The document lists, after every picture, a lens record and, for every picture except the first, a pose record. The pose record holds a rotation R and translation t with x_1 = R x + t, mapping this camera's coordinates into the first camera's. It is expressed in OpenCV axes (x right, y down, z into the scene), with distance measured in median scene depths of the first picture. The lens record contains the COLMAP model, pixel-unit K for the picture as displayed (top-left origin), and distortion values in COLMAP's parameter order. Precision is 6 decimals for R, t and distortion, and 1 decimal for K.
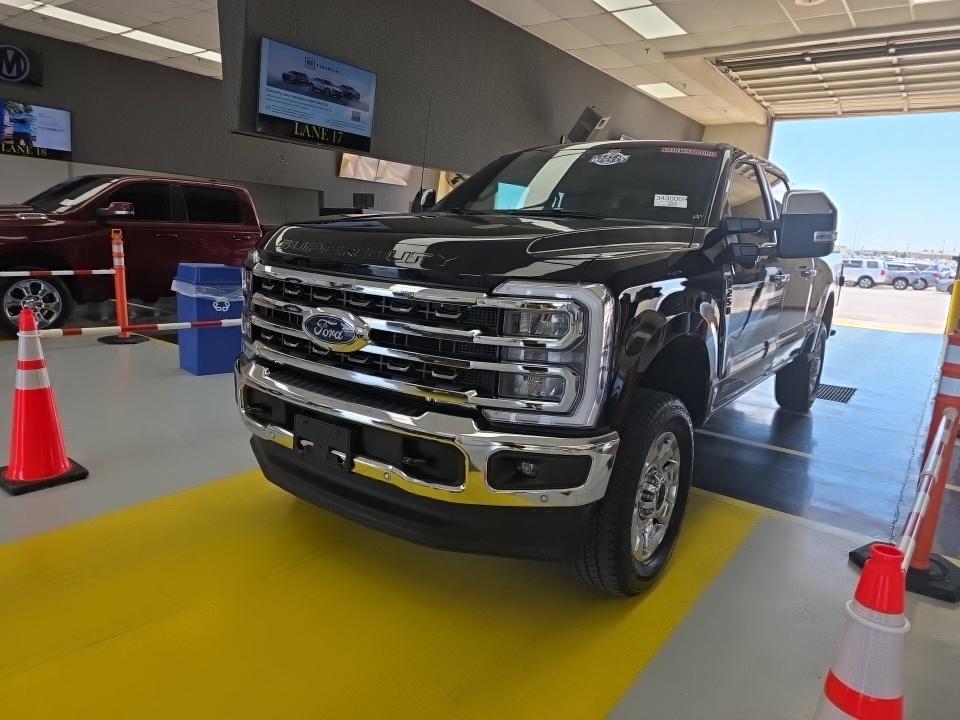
lens RADIAL K [[676.3, 0, 478.4], [0, 676.3, 359.0], [0, 0, 1]] dist [0.012791, 0.001218]
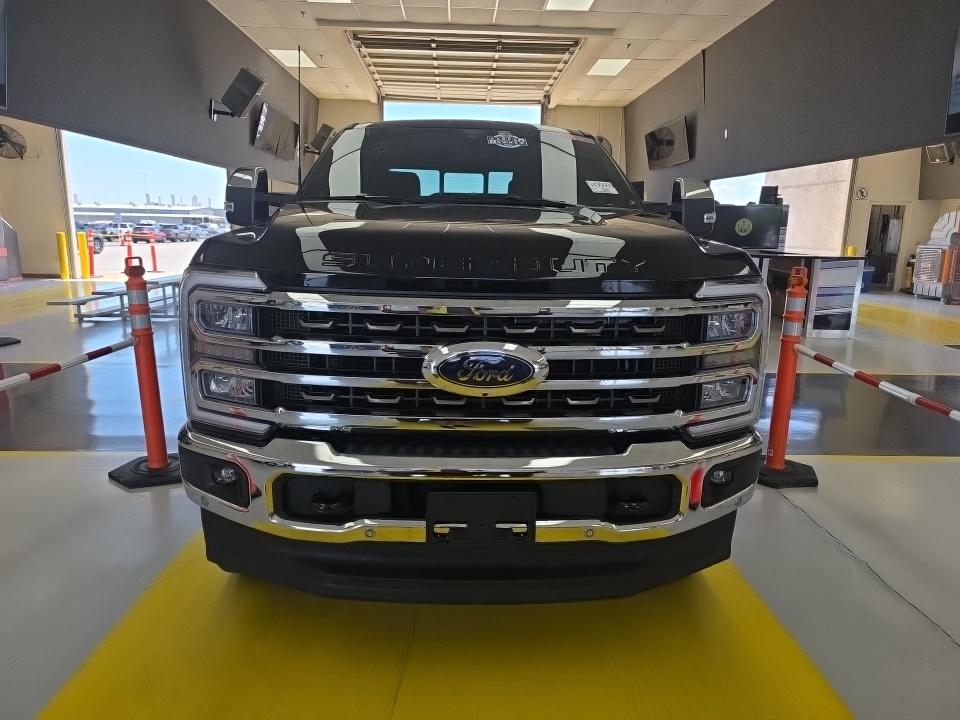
lens RADIAL K [[638.2, 0, 477.4], [0, 638.2, 375.6], [0, 0, 1]] dist [0.037028, -0.000269]
pose [[0.770000, -0.185675, 0.610430, -0.195297], [0.138232, 0.982544, 0.124495, -0.037570], [-0.622890, -0.011480, 0.782225, 0.137553]]
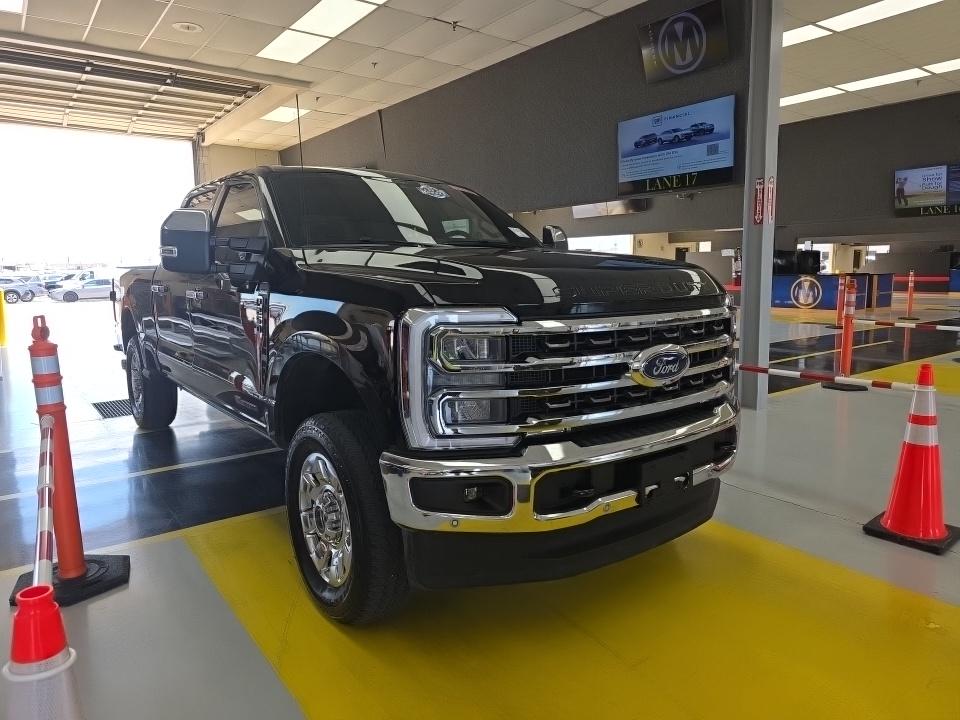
lens RADIAL K [[676.3, 0, 478.4], [0, 676.3, 359.0], [0, 0, 1]] dist [0.012791, 0.001218]
pose [[0.275703, -0.183850, 0.943497, -0.333250], [0.194733, 0.971869, 0.132475, -0.064468], [-0.941311, 0.147206, 0.303749, 0.250528]]
